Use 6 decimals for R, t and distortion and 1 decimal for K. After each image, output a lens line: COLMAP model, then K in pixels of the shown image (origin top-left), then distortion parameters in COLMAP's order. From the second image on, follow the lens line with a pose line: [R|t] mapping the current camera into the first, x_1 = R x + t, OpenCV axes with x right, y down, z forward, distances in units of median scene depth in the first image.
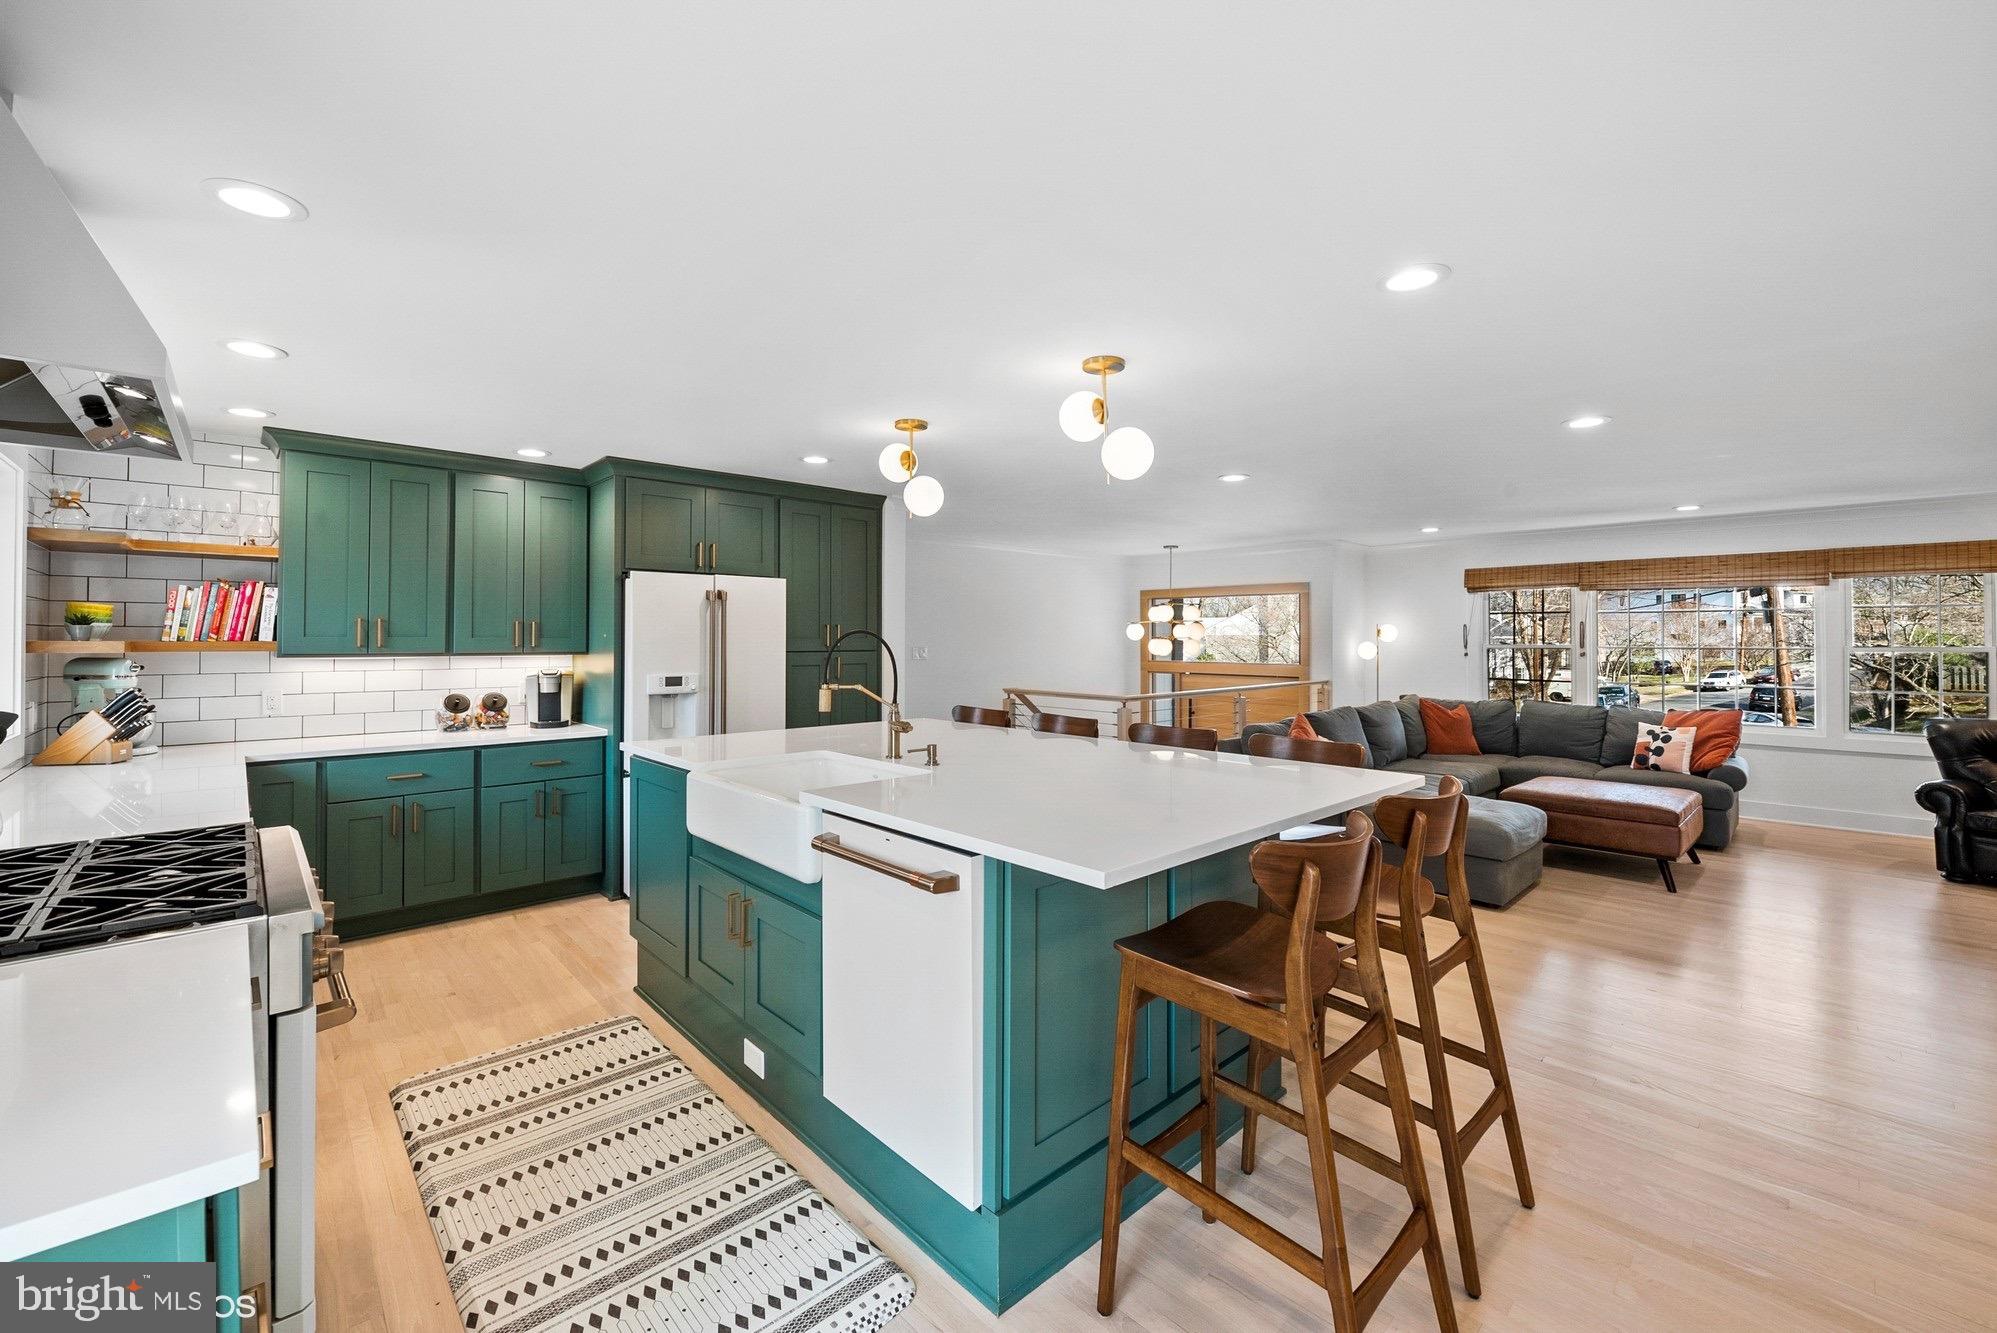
lens RADIAL K [[810.0, 0, 994.5], [0, 810.0, 624.1], [0, 0, 1]] dist [-0.012306, -0.000373]
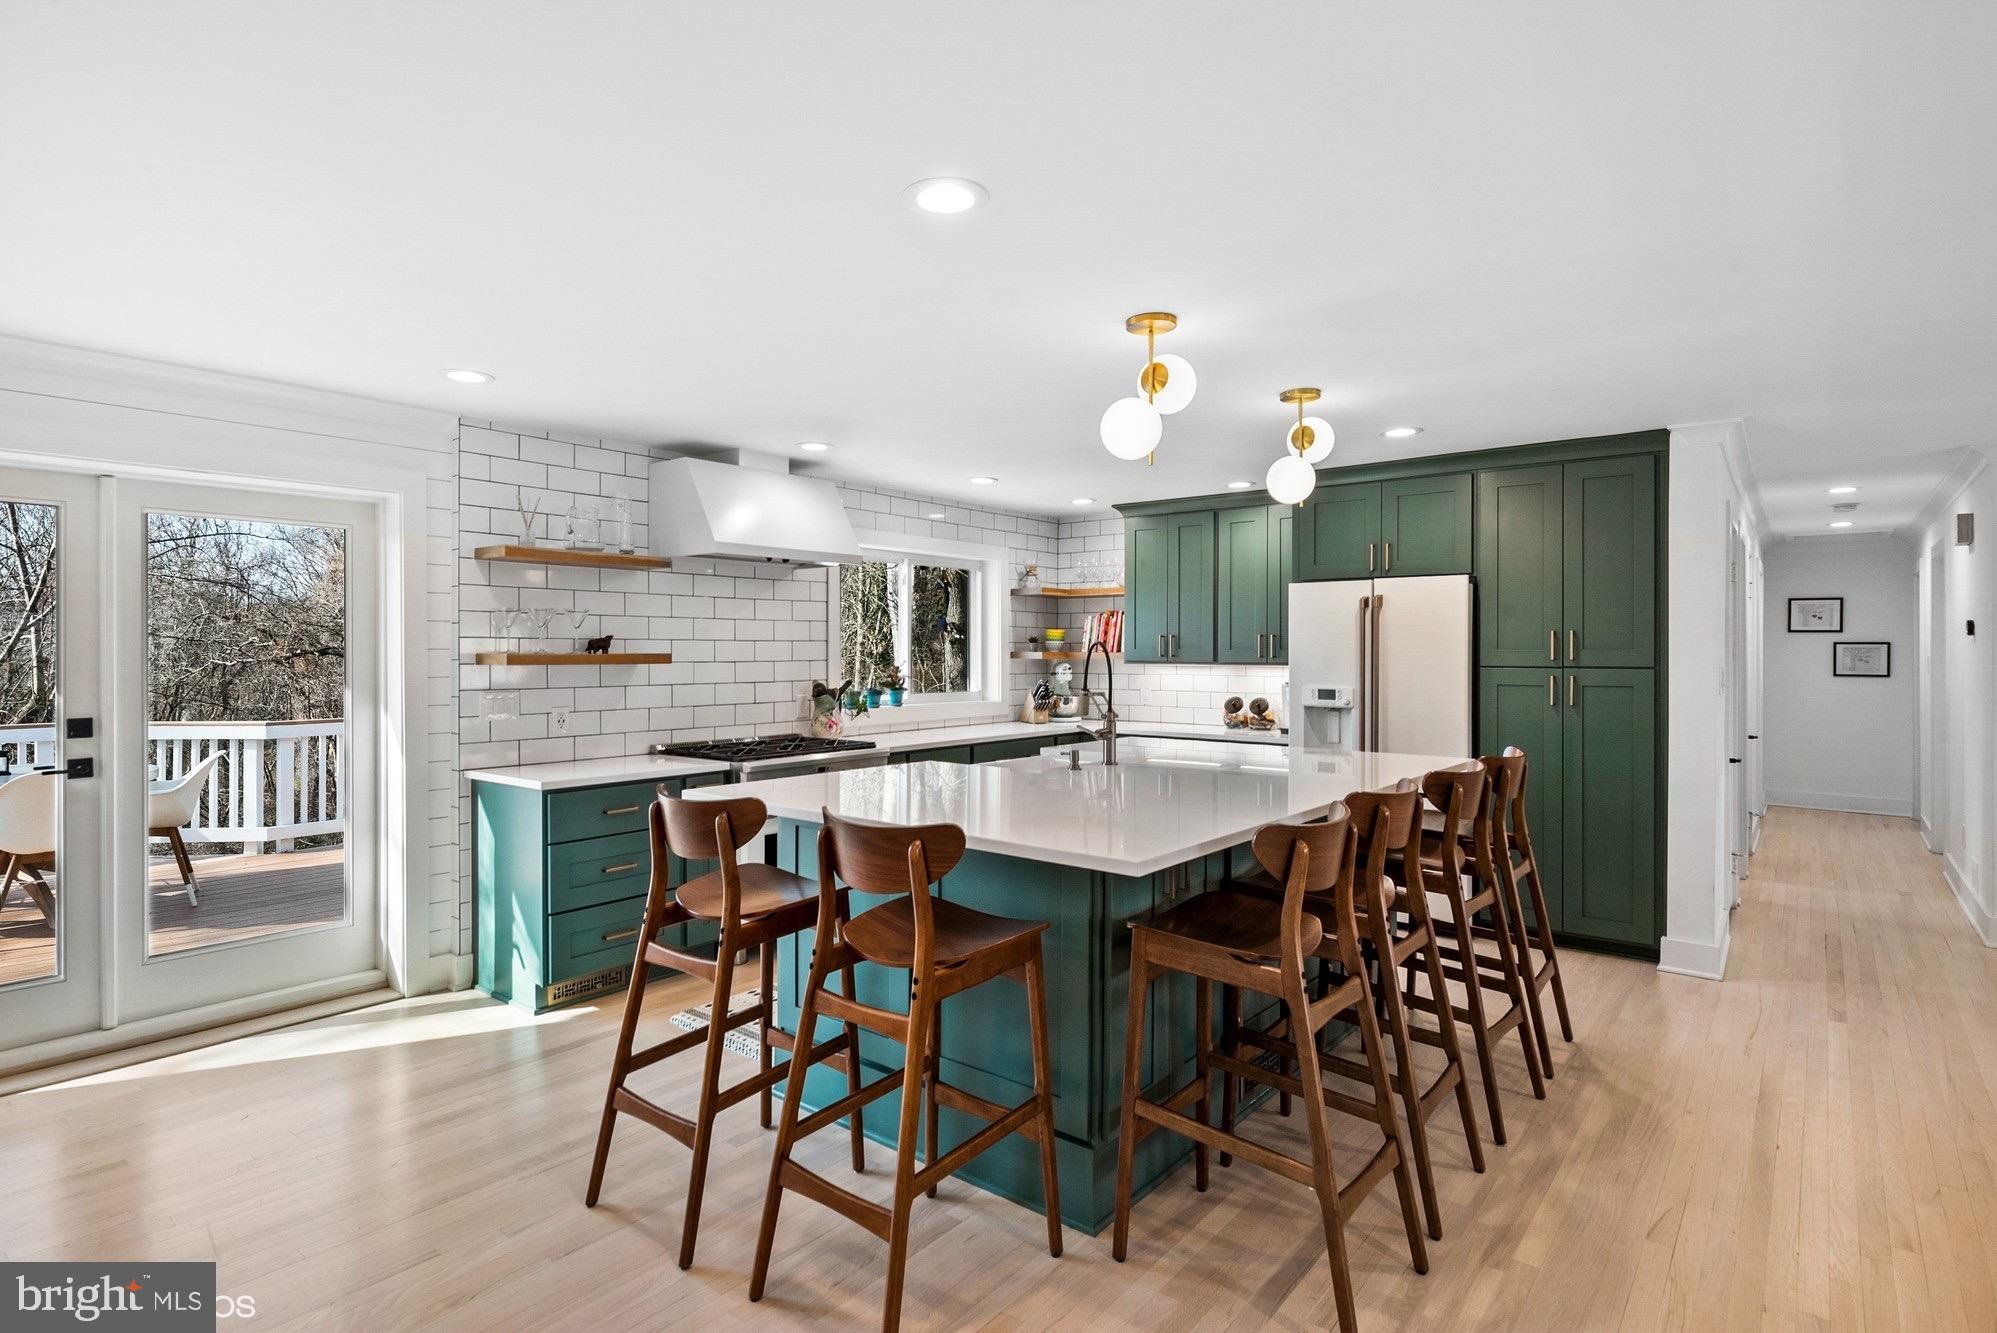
lens RADIAL K [[1013.8, 0, 999.8], [0, 1013.8, 650.7], [0, 0, 1]] dist [-0.001356, -0.000355]
pose [[0.140713, -0.000915, -0.990050, 0.850967], [0.017634, 0.999843, 0.001583, 0.011430], [0.989893, -0.017682, 0.140708, 0.507222]]
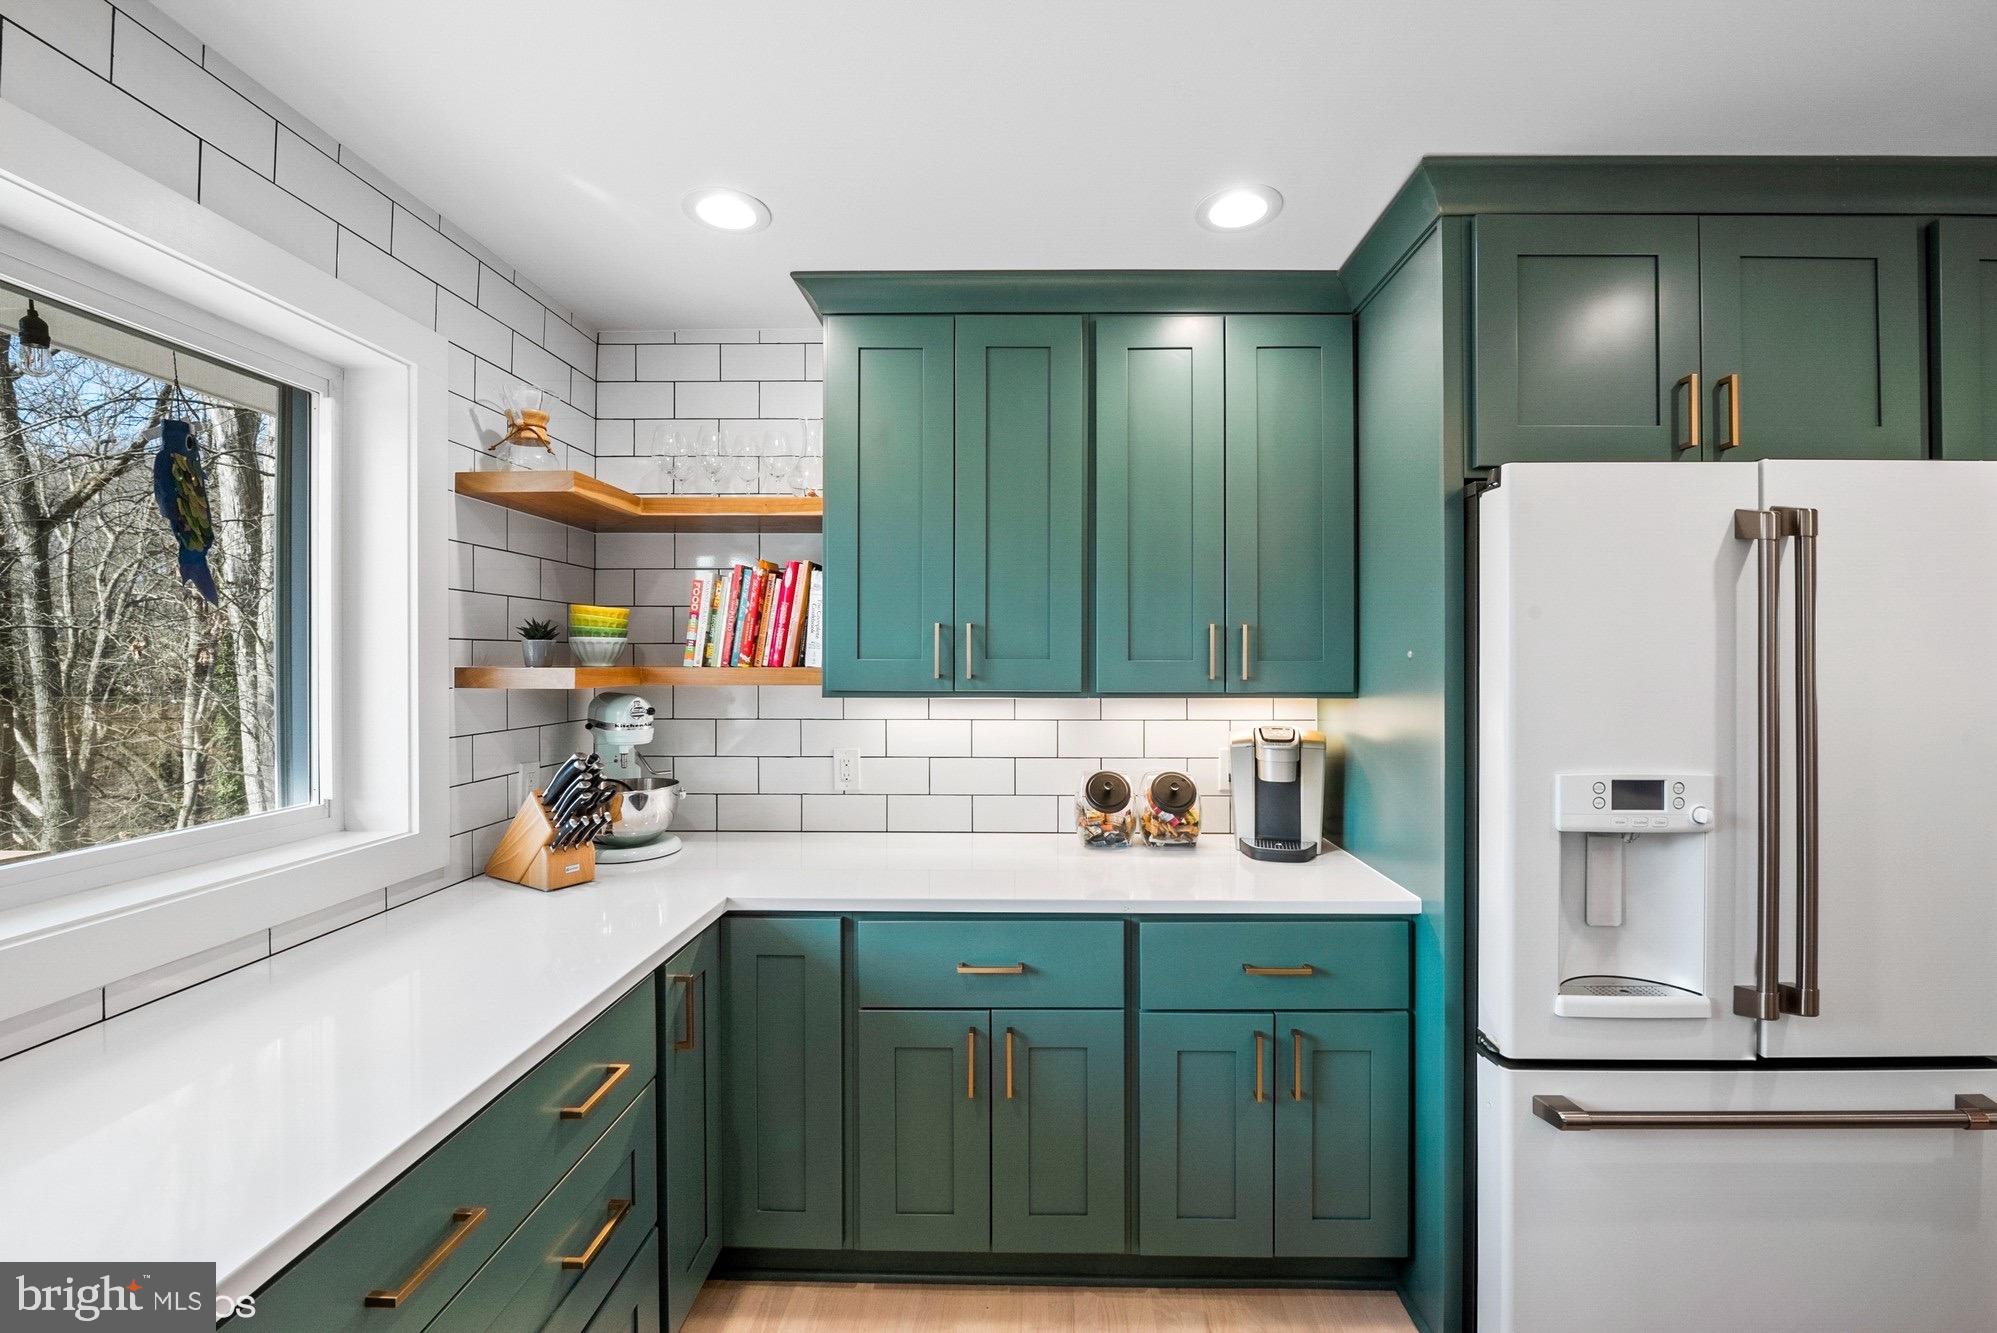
lens RADIAL K [[800.5, 0, 1031.0], [0, 800.5, 664.0], [0, 0, 1]] dist [-0.015744, -0.000742]
pose [[0.717969, 0.003153, -0.696068, -0.399405], [0.012967, 0.999756, 0.017904, 0.010783], [0.695955, -0.021880, 0.717752, 0.686504]]
